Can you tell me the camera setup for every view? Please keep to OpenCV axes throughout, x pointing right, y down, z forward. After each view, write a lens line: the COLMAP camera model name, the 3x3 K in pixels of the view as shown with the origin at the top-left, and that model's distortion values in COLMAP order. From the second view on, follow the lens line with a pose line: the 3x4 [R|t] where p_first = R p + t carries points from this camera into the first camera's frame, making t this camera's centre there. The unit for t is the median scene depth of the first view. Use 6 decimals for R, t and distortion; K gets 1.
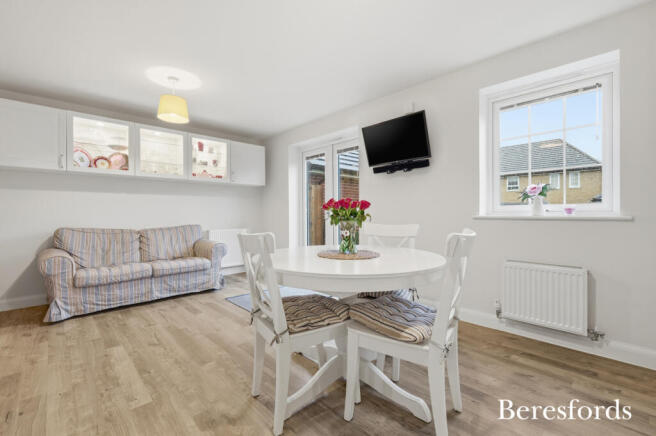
lens RADIAL K [[284.1, 0, 326.5], [0, 284.1, 215.4], [0, 0, 1]] dist [-0.000808, -0.000075]
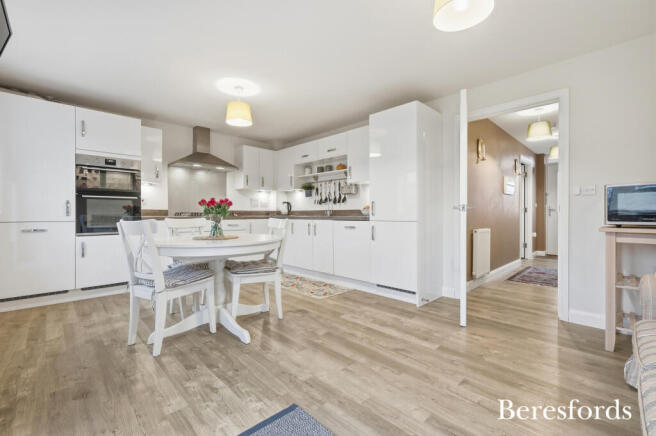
lens RADIAL K [[284.1, 0, 329.9], [0, 284.1, 215.2], [0, 0, 1]] dist [-0.000808, -0.000075]
pose [[-0.999803, 0.007415, -0.018388, -0.421655], [0.007190, 0.999899, 0.012276, 0.009445], [0.018477, 0.012142, -0.999756, 2.181397]]
